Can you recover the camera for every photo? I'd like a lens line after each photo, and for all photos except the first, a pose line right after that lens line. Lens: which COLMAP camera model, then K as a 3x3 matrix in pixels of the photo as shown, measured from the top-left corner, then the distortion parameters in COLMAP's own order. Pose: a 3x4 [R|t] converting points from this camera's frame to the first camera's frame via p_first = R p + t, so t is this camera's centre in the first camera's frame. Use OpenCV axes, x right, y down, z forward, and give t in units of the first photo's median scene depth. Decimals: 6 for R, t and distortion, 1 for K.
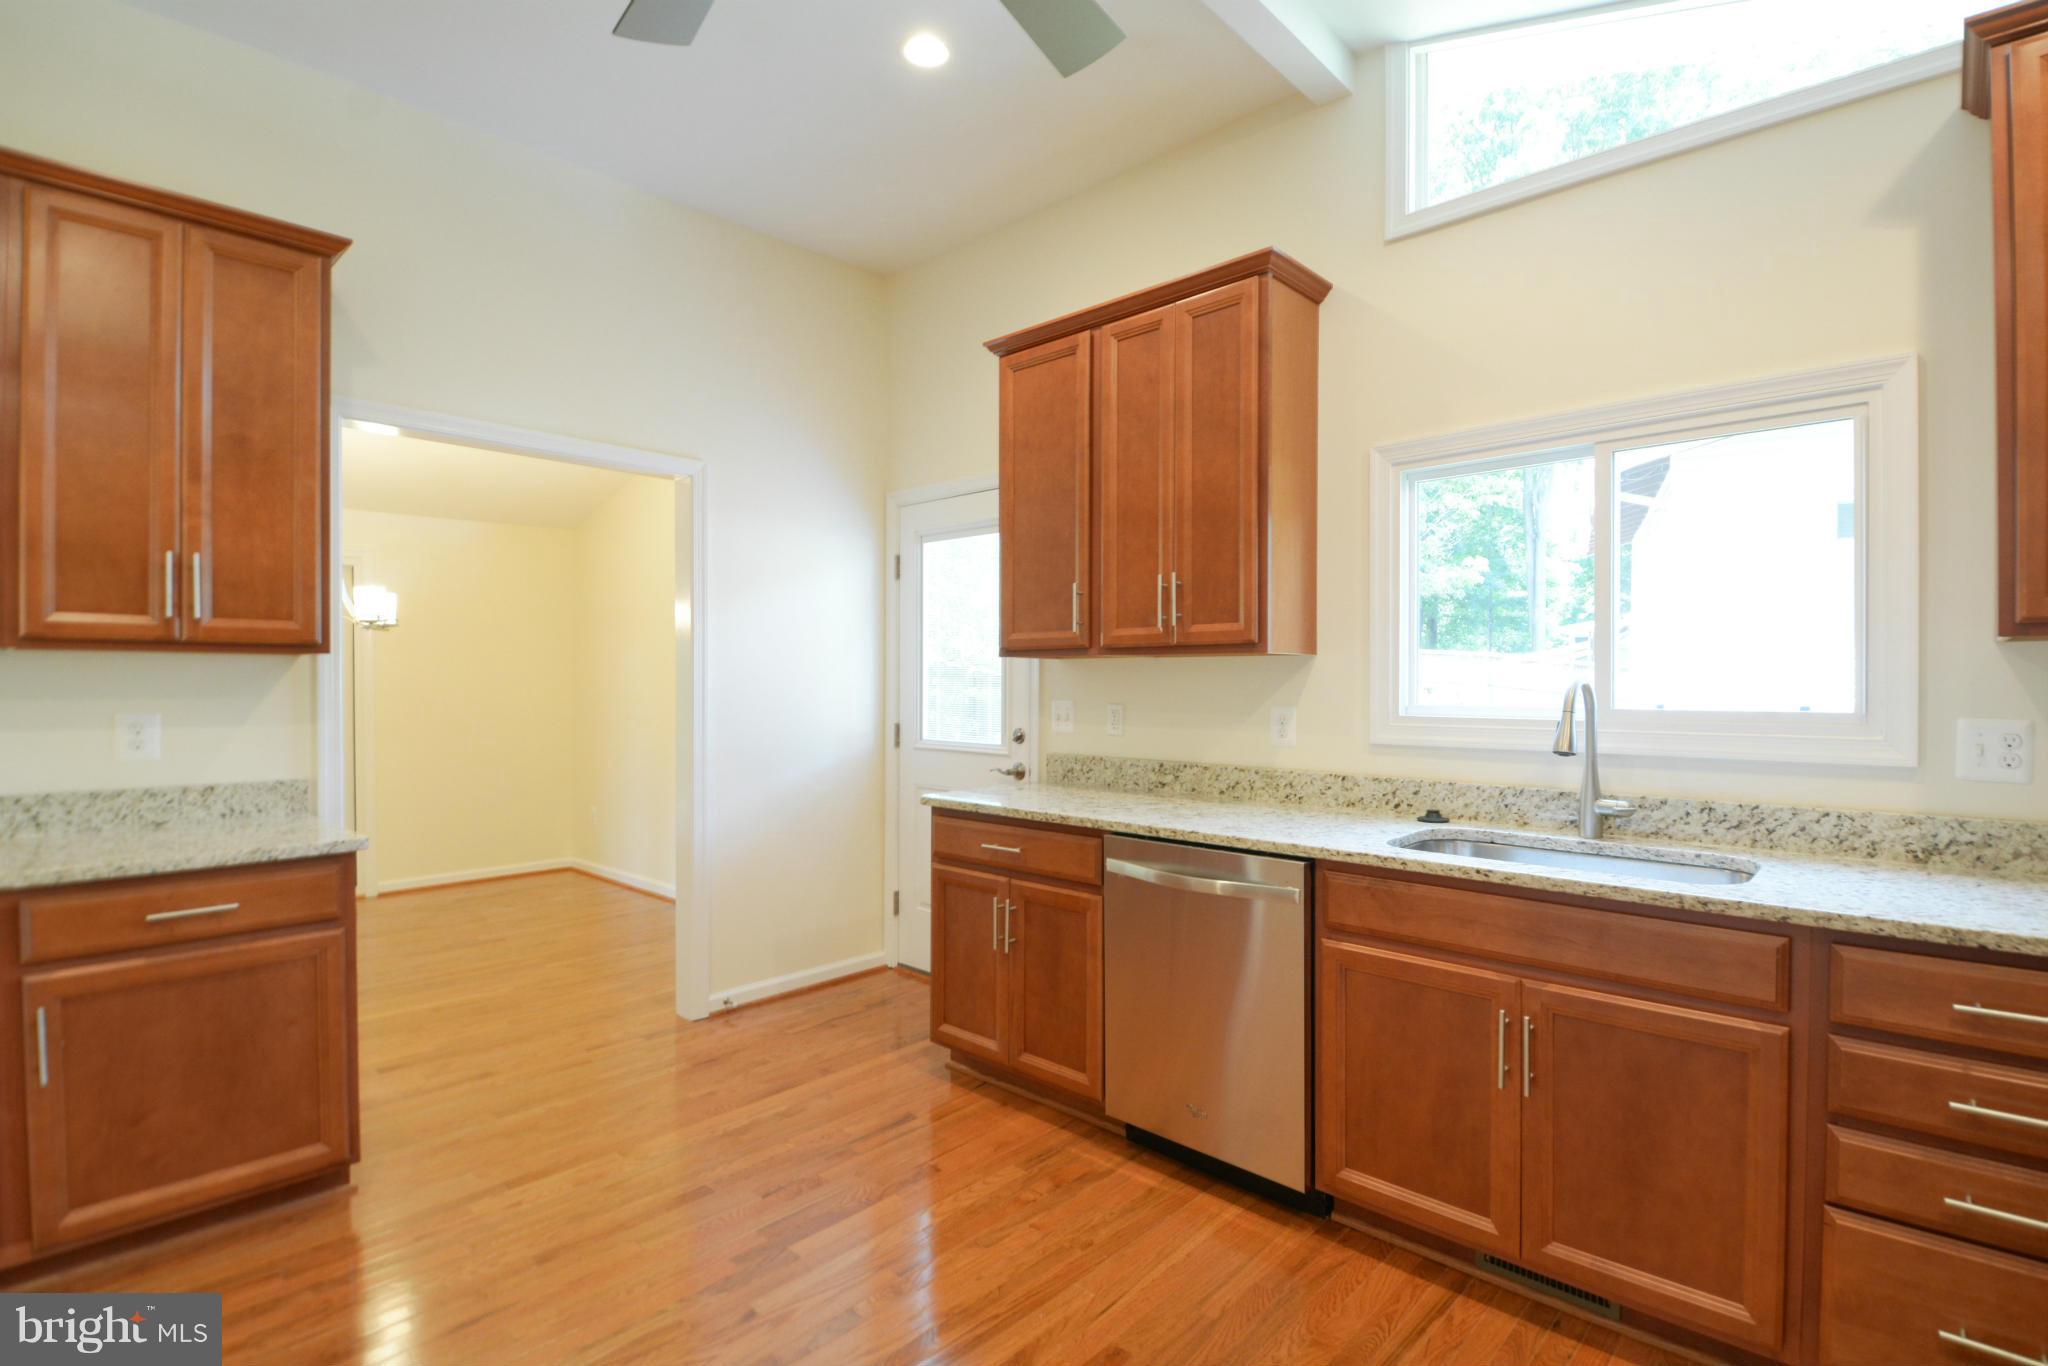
lens RADIAL K [[967.0, 0, 1024.0], [0, 967.0, 683.0], [0, 0, 1]] dist [0.015612, -0.023736]
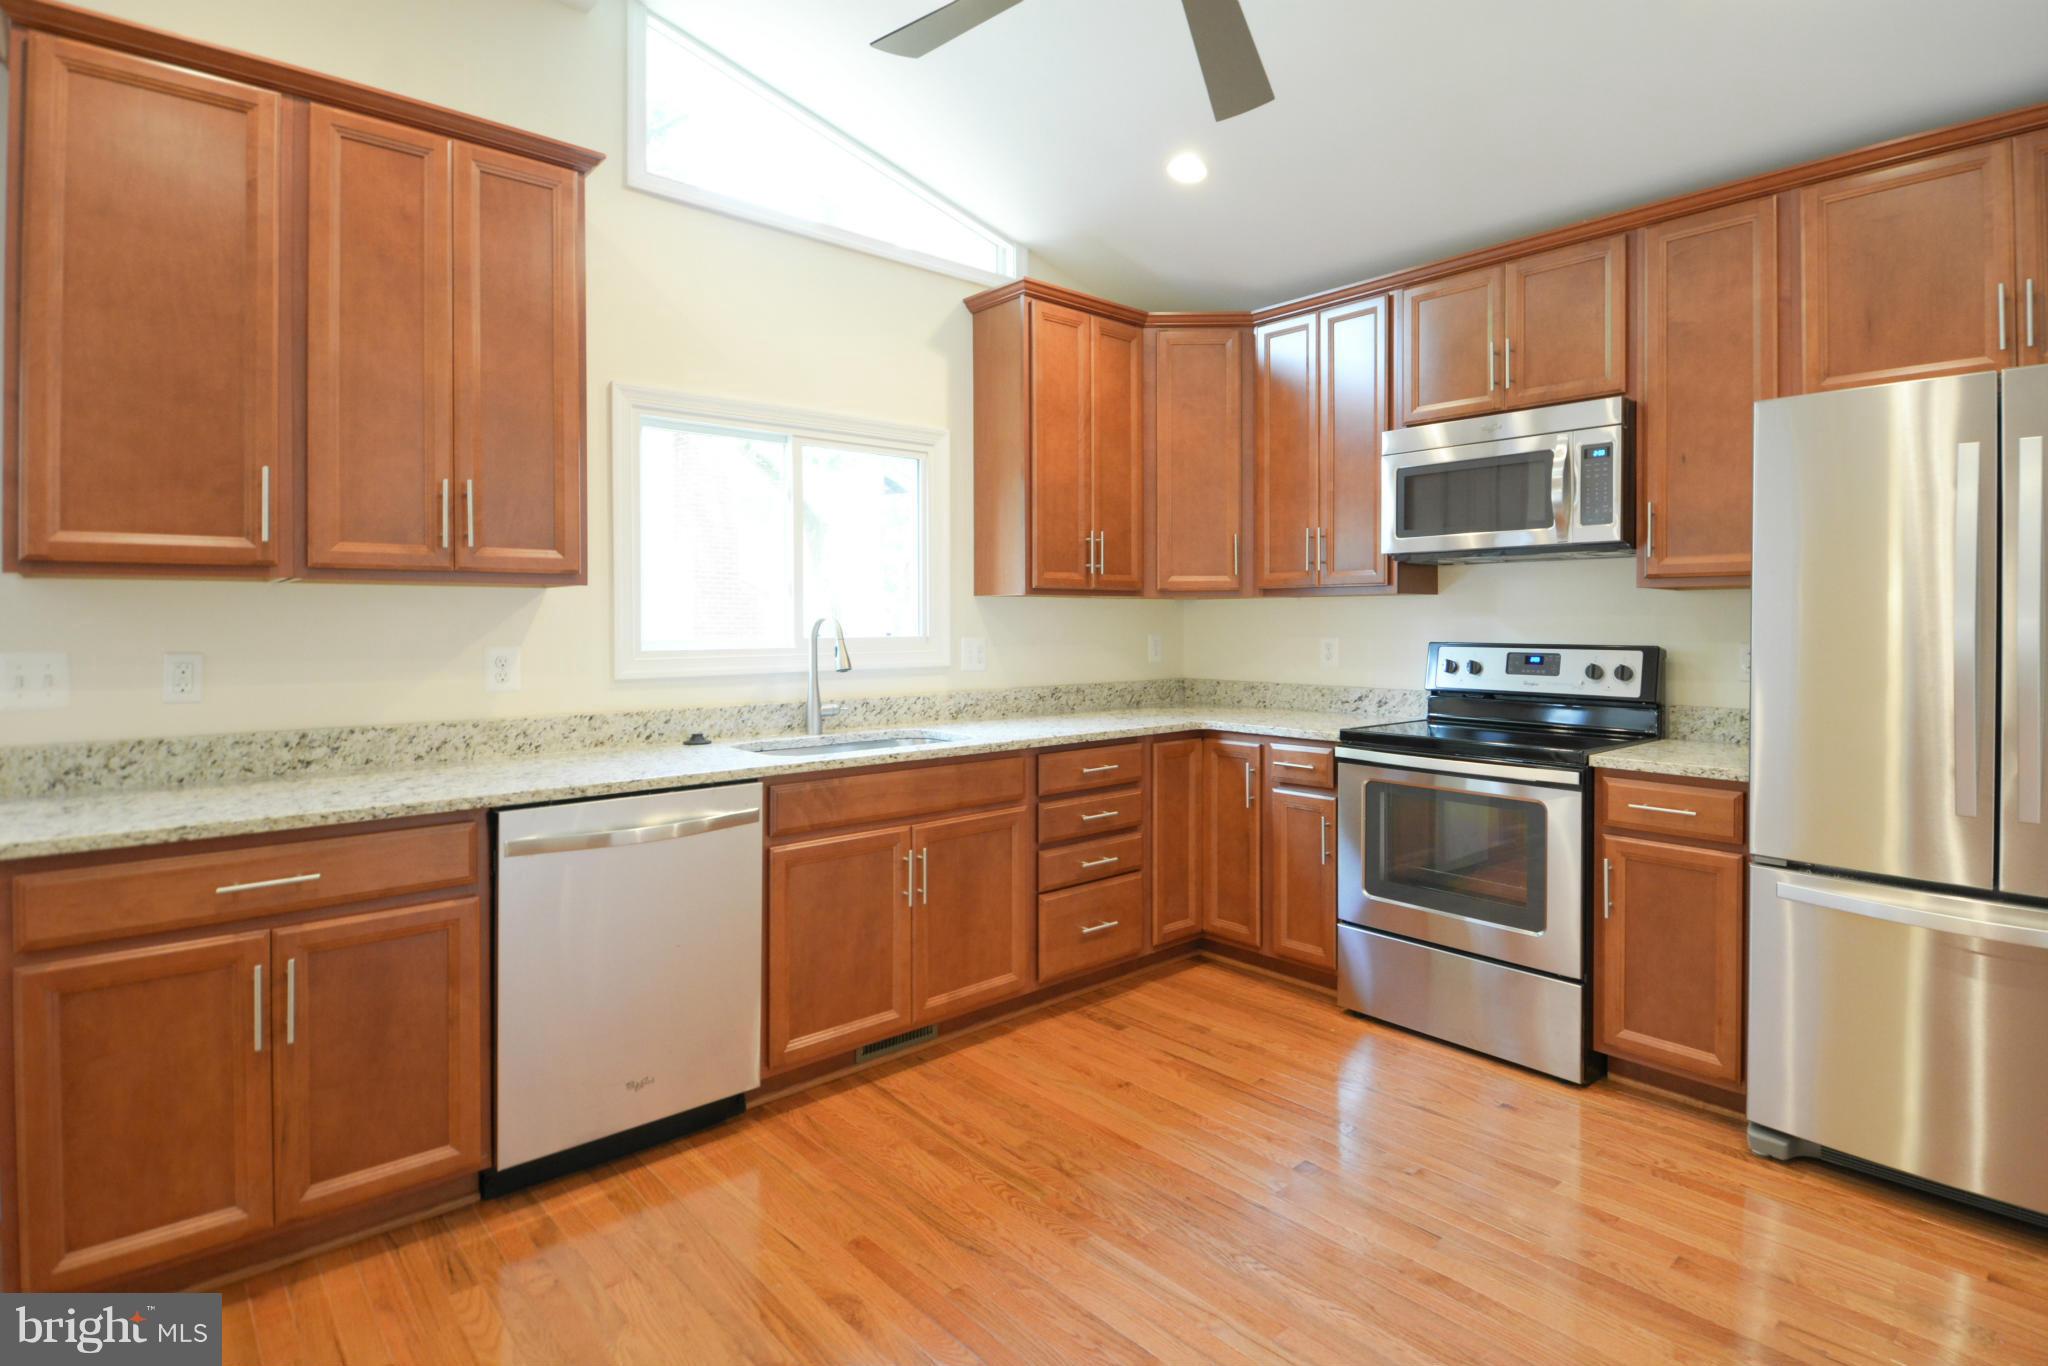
lens RADIAL K [[1075.2, 0, 1058.3], [0, 1075.2, 622.6], [0, 0, 1]] dist [0.024155, -0.027536]
pose [[0.064796, -0.001276, 0.997898, -0.829361], [0.005475, 0.999985, 0.000923, 0.005778], [-0.997884, 0.005403, 0.064802, 0.539946]]
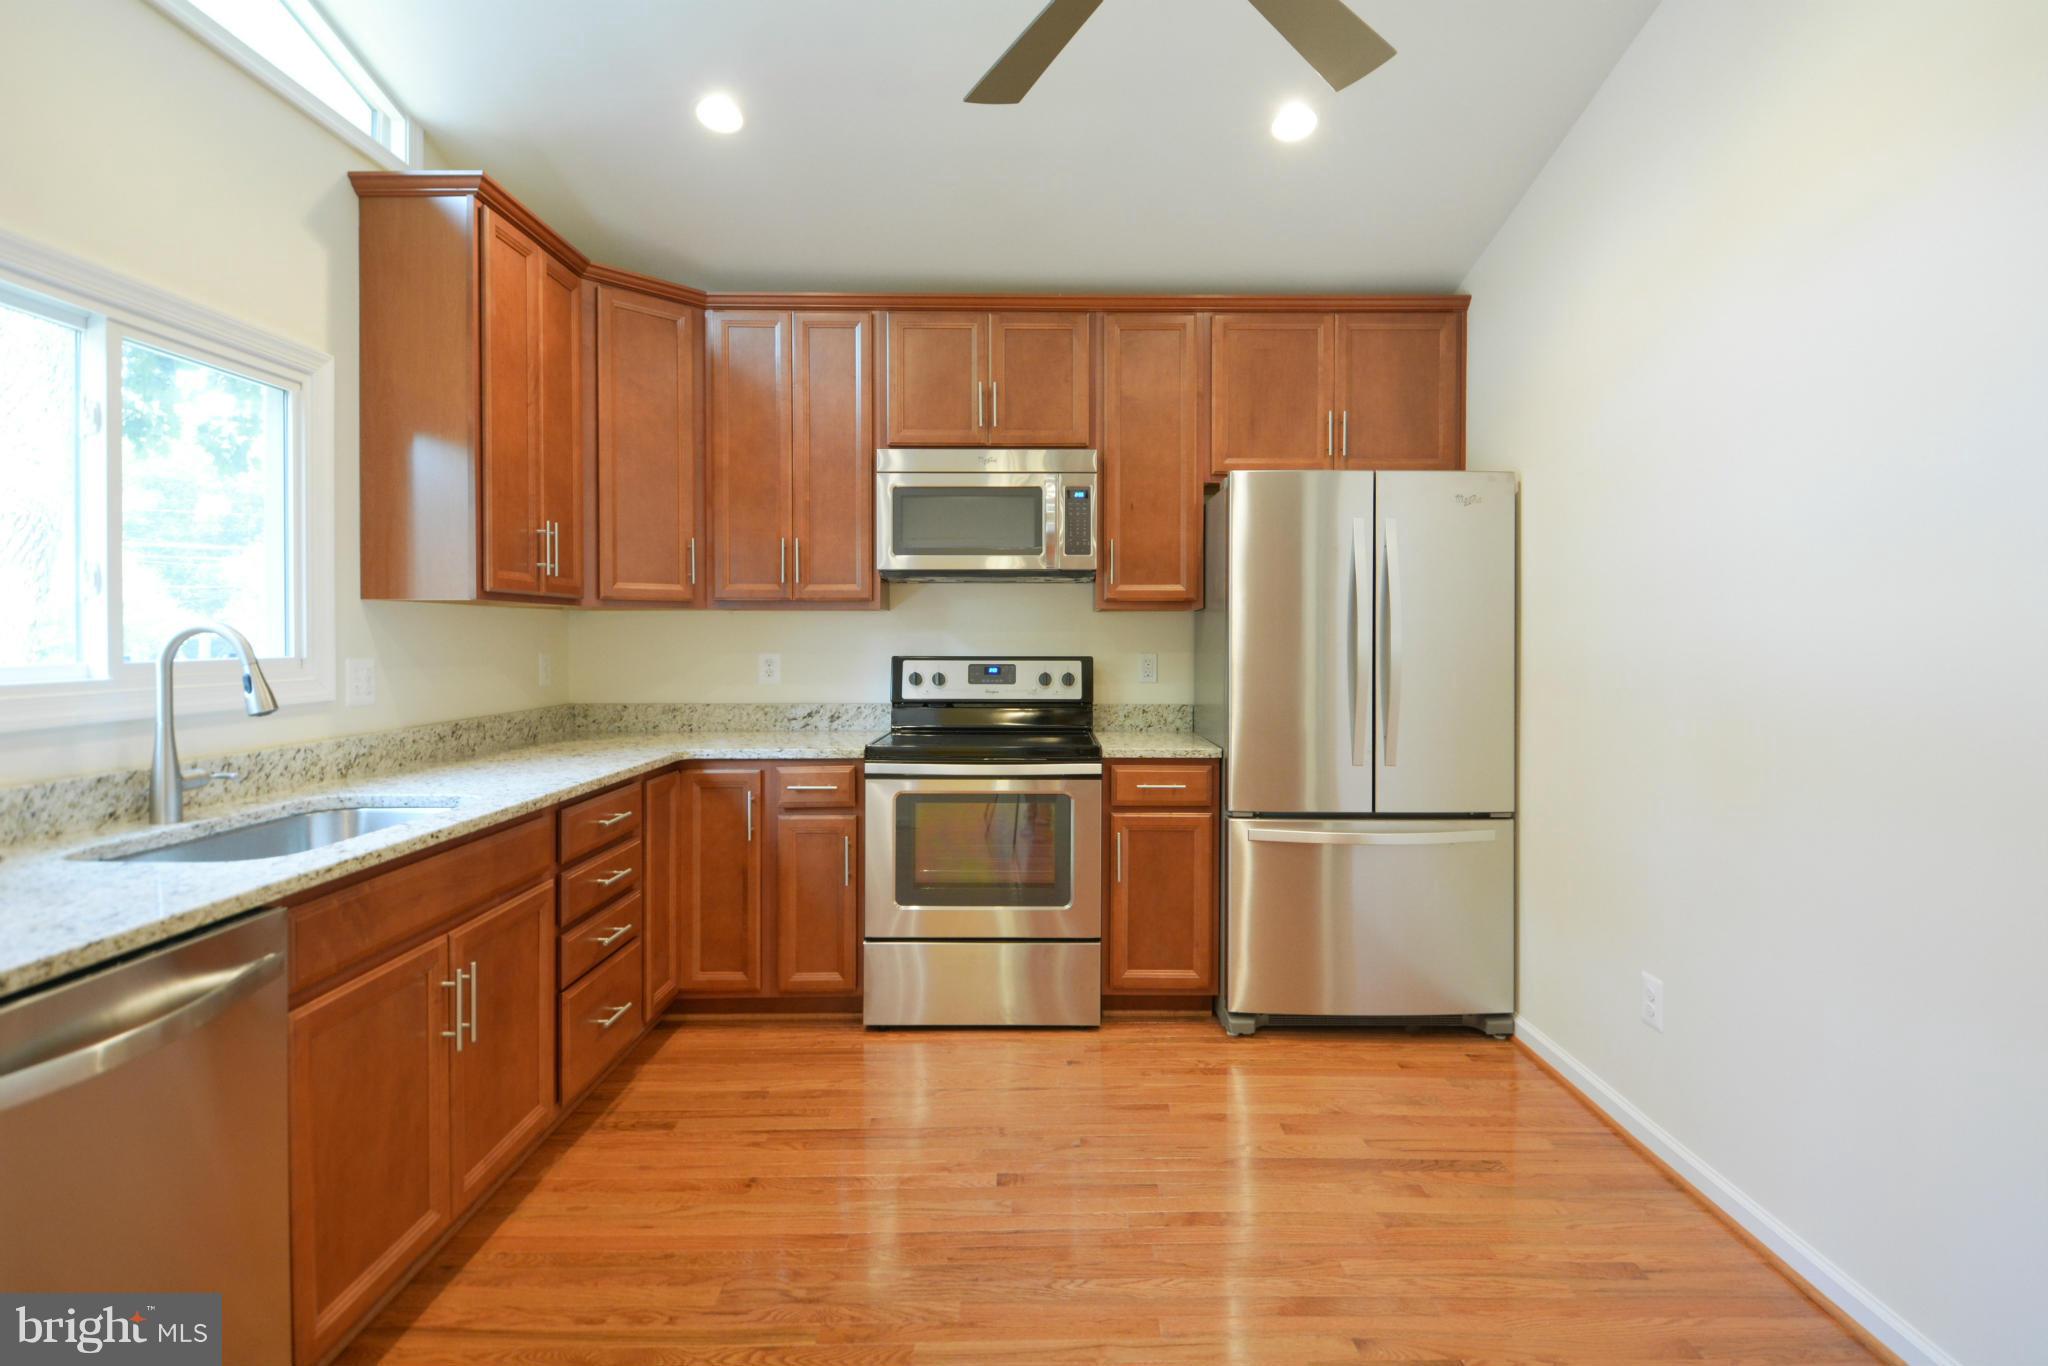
lens RADIAL K [[1038.7, 0, 1069.3], [0, 1038.7, 644.4], [0, 0, 1]] dist [0.017829, -0.024513]
pose [[-0.719610, -0.004892, 0.694361, -0.520996], [0.003378, 0.999939, 0.010546, 0.005037], [-0.694370, 0.009934, -0.719550, 1.043913]]
